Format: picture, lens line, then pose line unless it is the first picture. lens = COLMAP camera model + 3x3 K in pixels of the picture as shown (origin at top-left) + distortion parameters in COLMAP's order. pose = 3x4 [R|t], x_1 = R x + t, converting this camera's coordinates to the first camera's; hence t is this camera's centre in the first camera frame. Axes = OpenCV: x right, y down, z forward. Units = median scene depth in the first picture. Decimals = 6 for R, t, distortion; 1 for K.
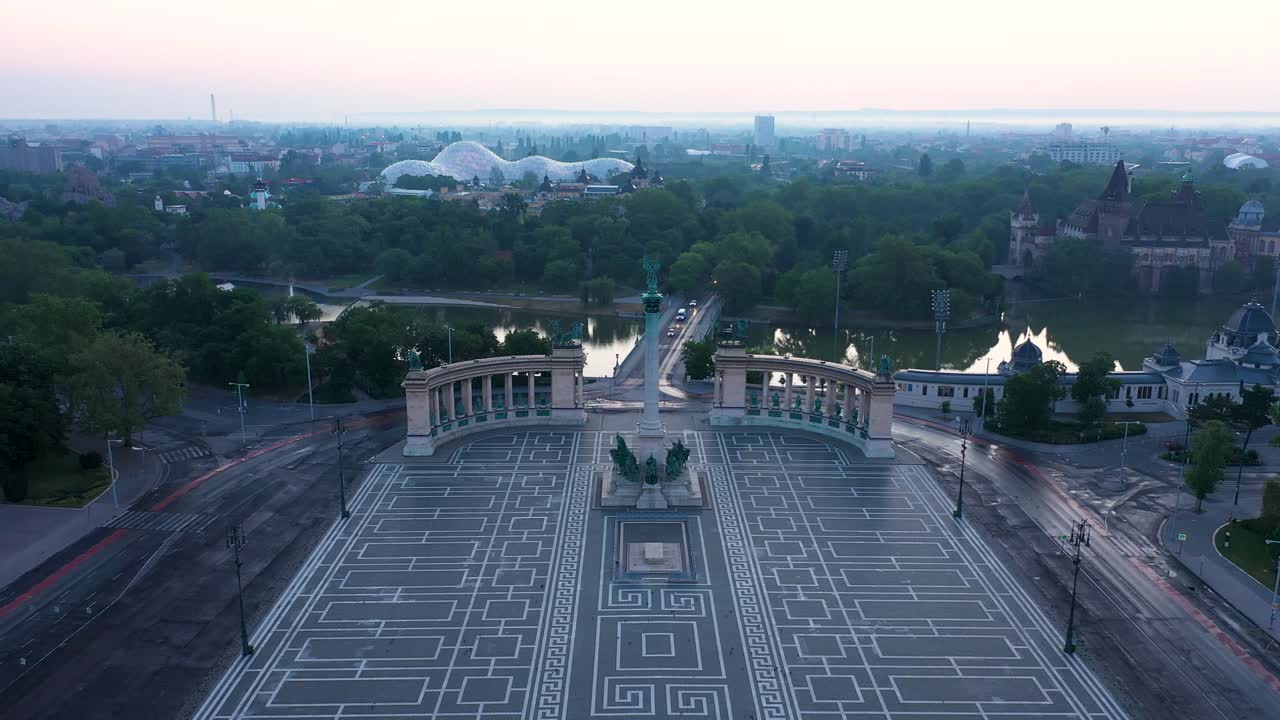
lens RADIAL K [[1026.2, 0, 641.6], [0, 1026.2, 358.2], [0, 0, 1]] dist [0.005190, -0.002851]
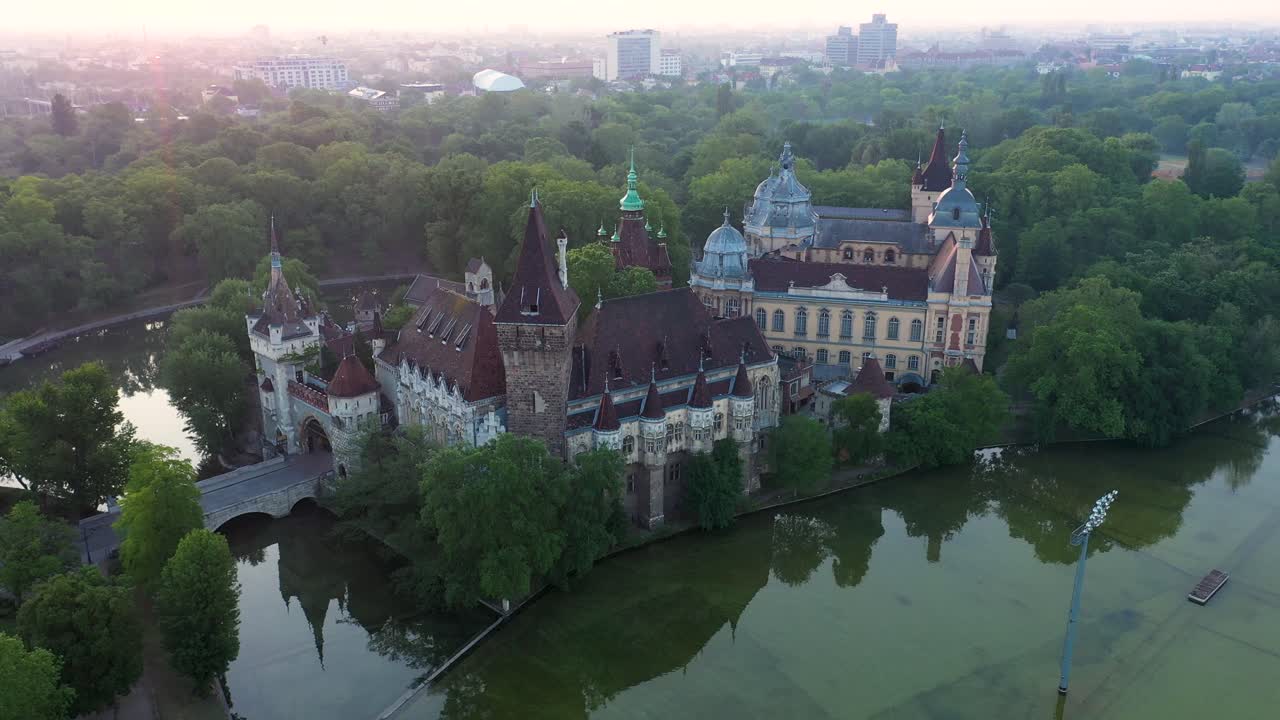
lens RADIAL K [[1026.2, 0, 639.0], [0, 1026.2, 358.5], [0, 0, 1]] dist [0.005190, -0.002851]
pose [[0.748216, -0.209487, 0.629514, 0.228844], [0.149138, 0.977665, 0.148083, -0.164619], [-0.646476, -0.016913, 0.762747, 0.623043]]
